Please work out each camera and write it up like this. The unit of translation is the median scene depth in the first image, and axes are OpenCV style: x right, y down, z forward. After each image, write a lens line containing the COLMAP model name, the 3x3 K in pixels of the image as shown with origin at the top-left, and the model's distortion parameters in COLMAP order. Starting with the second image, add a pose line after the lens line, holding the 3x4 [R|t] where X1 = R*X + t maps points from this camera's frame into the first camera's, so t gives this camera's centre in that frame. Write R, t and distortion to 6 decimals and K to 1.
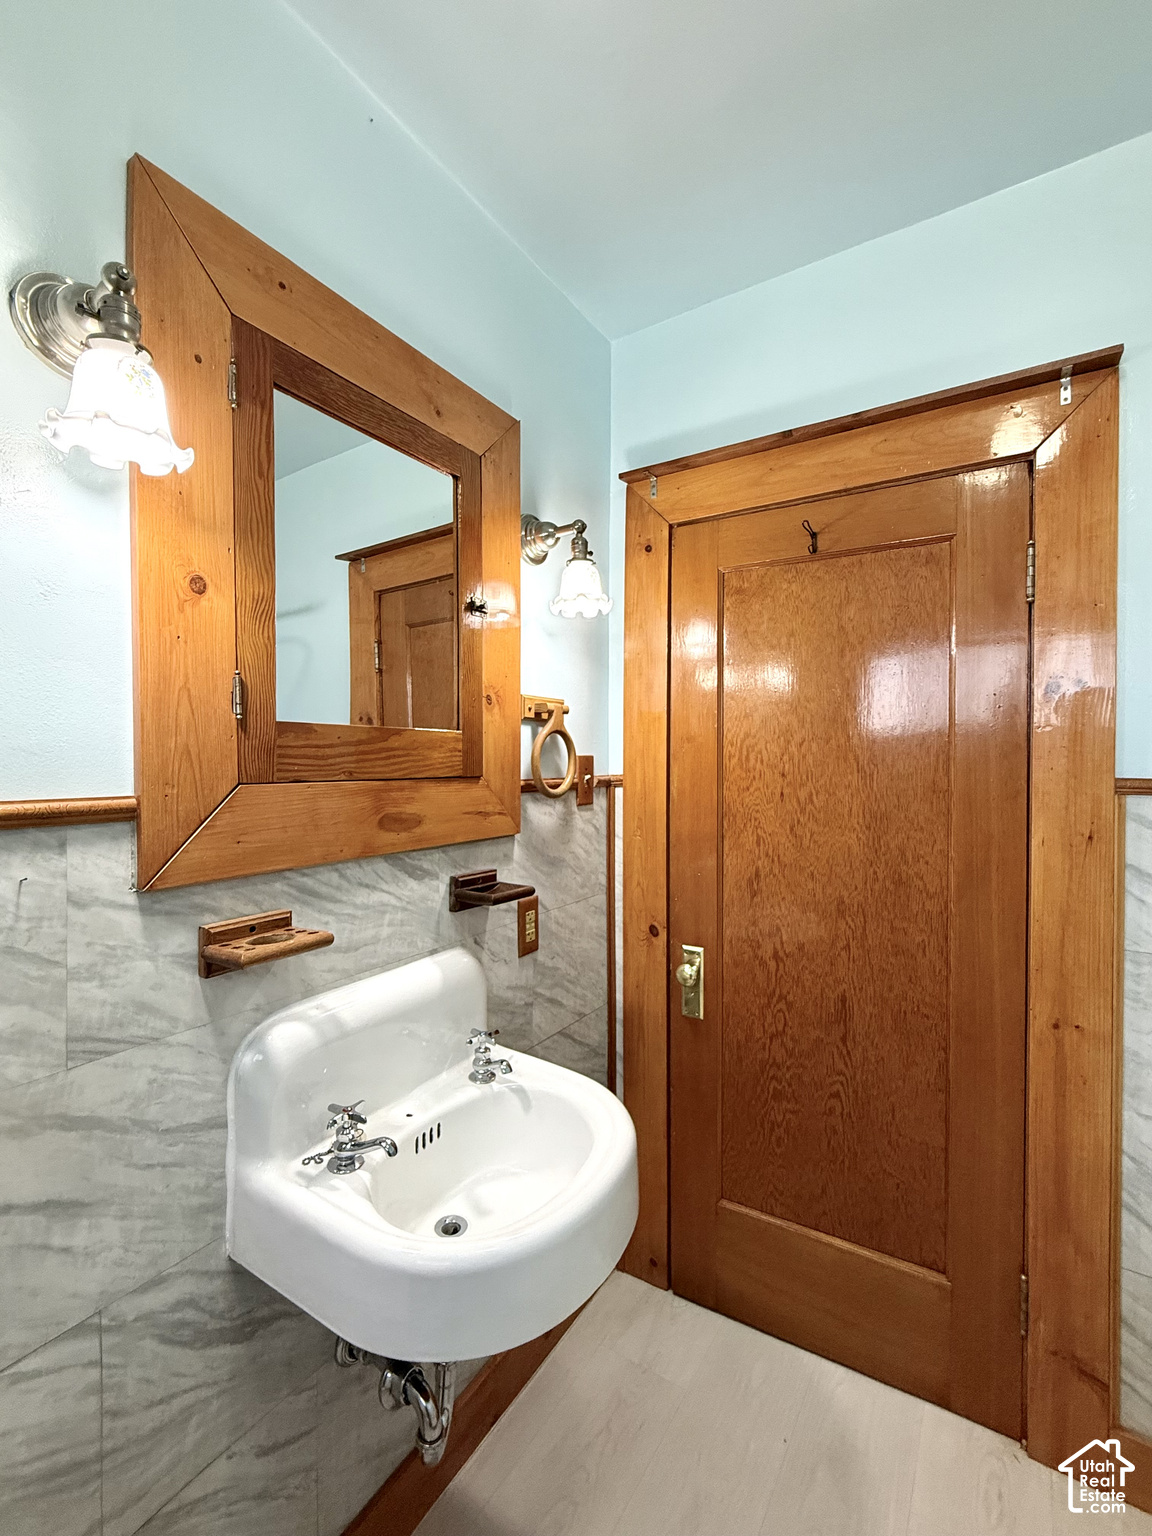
lens RADIAL K [[663.9, 0, 576.0], [0, 663.9, 768.0], [0, 0, 1]] dist [-0.002532, 0.000231]
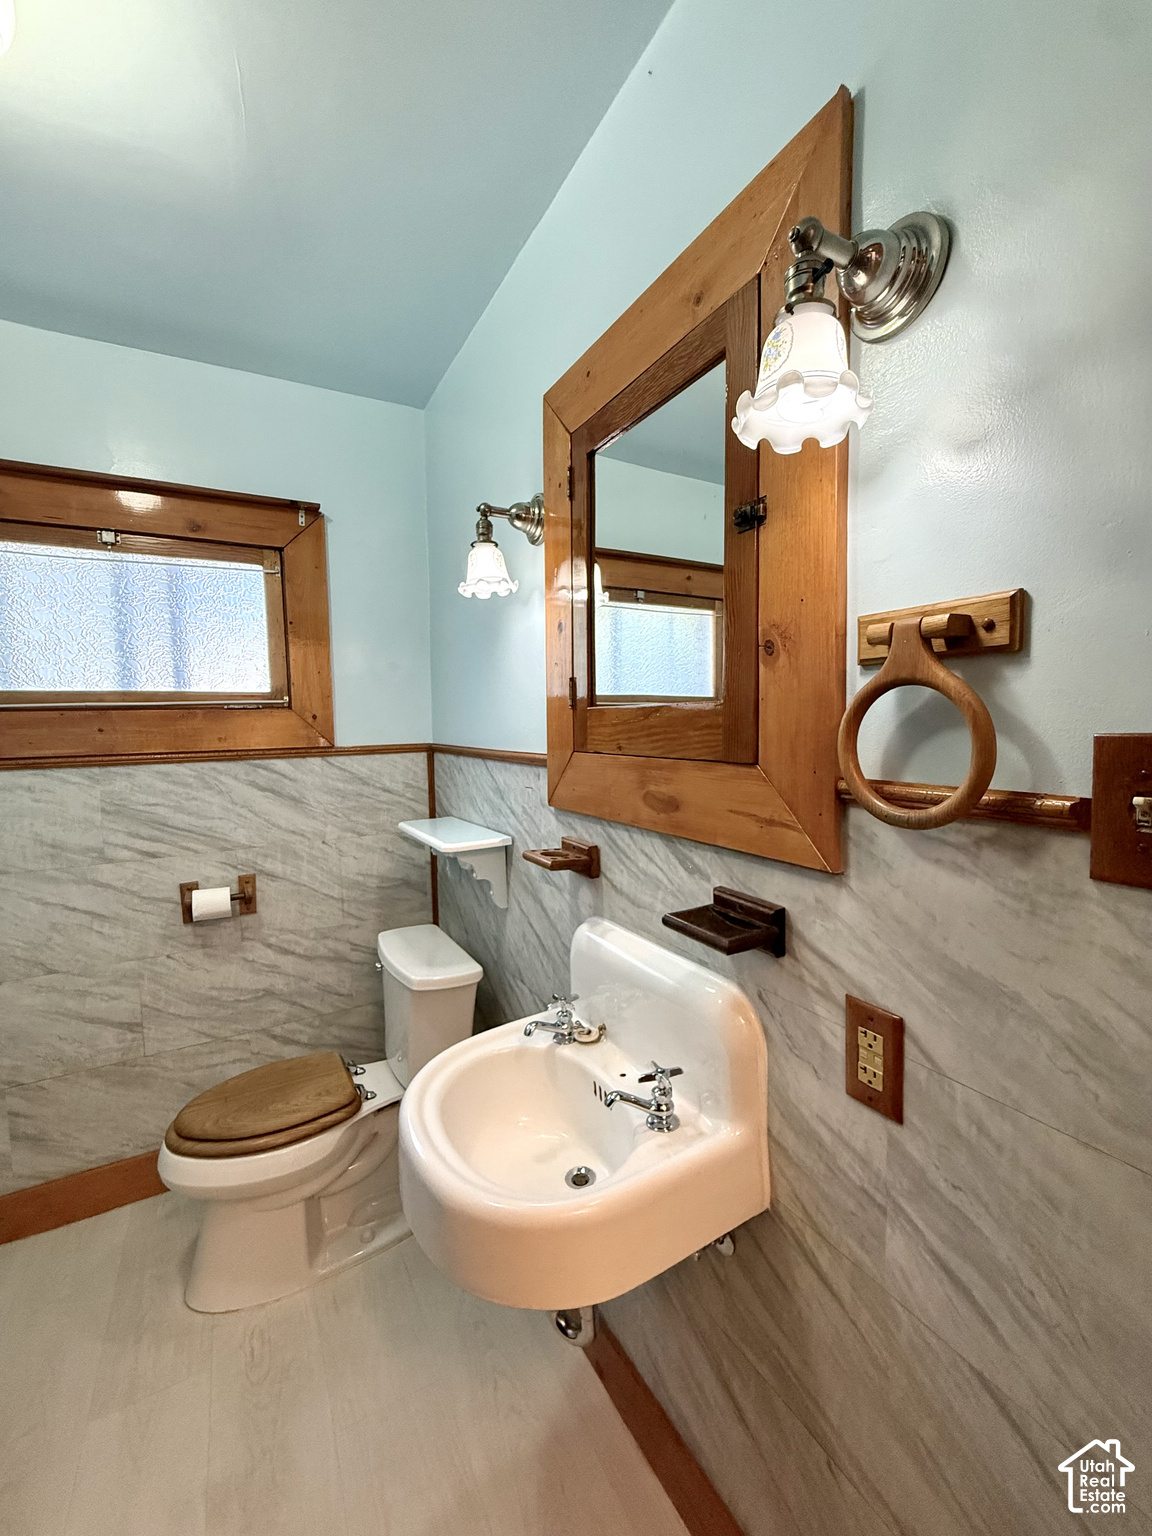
lens RADIAL K [[632.0, 0, 576.0], [0, 632.0, 768.0], [0, 0, 1]] dist [0.001373, -0.000606]
pose [[-0.470958, 0.072803, -0.879147, 0.601507], [0.006857, 0.996861, 0.078878, -0.041467], [0.882129, 0.031120, -0.469978, 1.323536]]
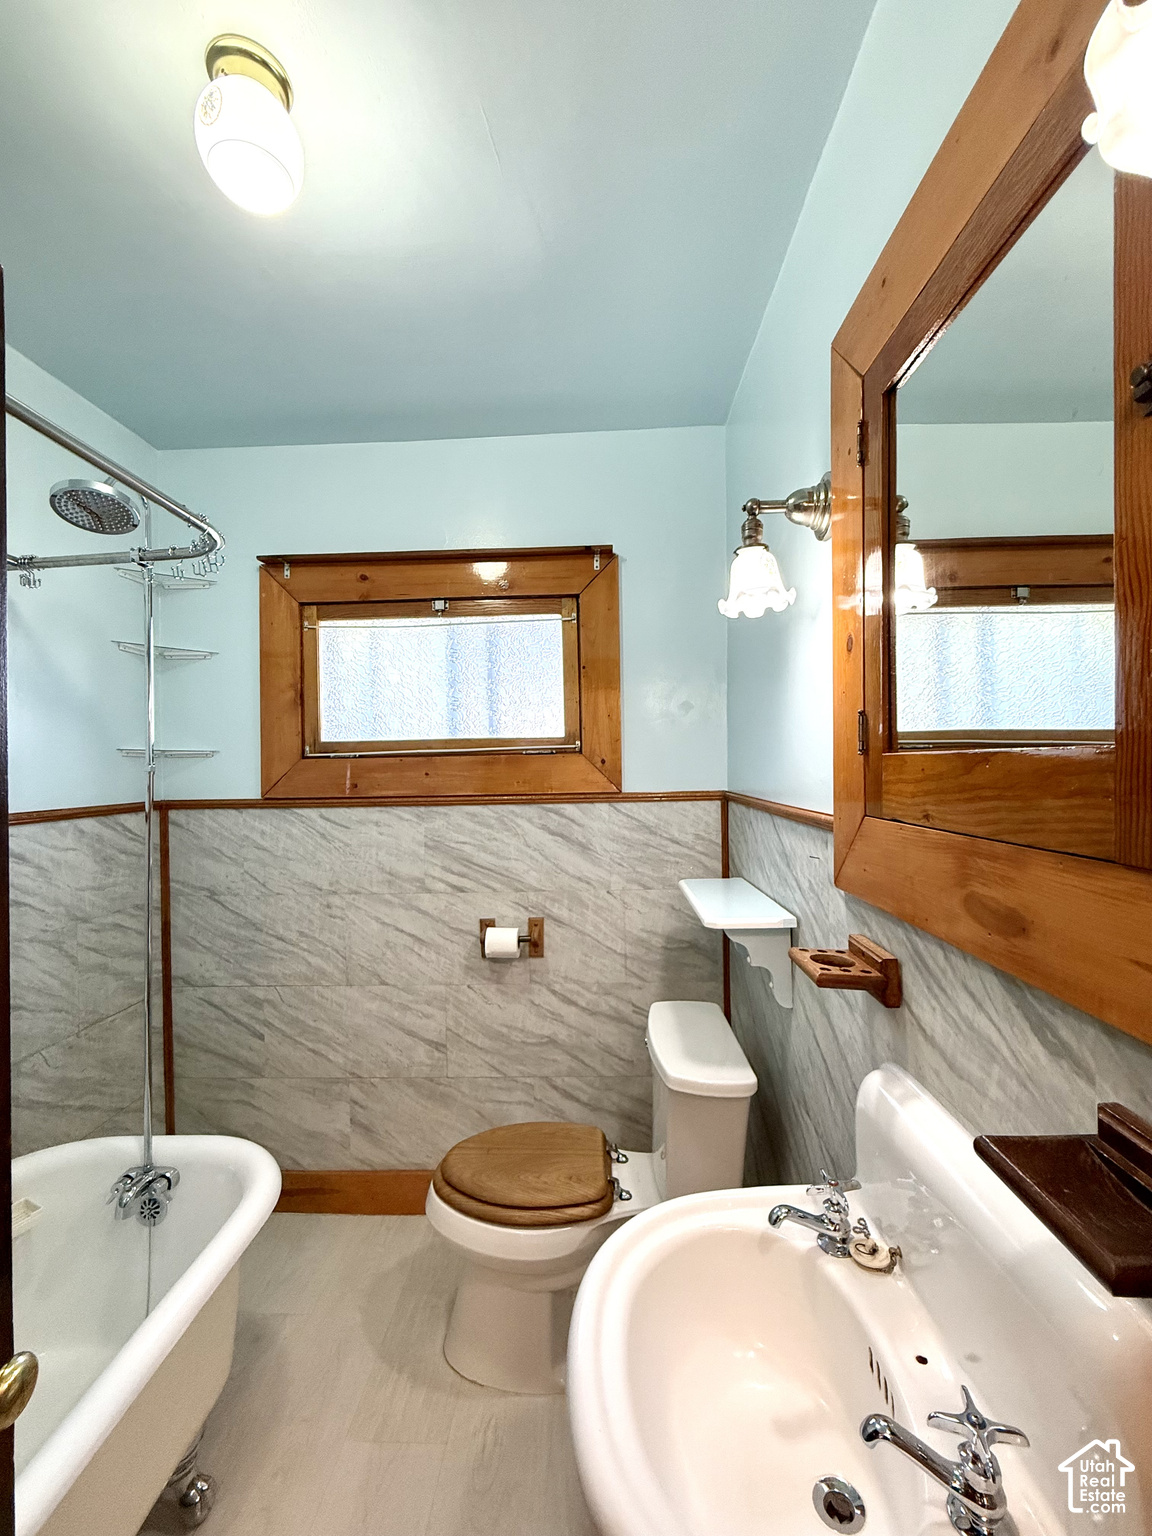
lens RADIAL K [[632.0, 0, 576.0], [0, 632.0, 768.0], [0, 0, 1]] dist [0.001373, -0.000606]
pose [[-0.862914, 0.017011, -0.505064, 0.318428], [0.011377, 0.999834, 0.014239, -0.056579], [0.505223, 0.006541, -0.862964, 1.287925]]
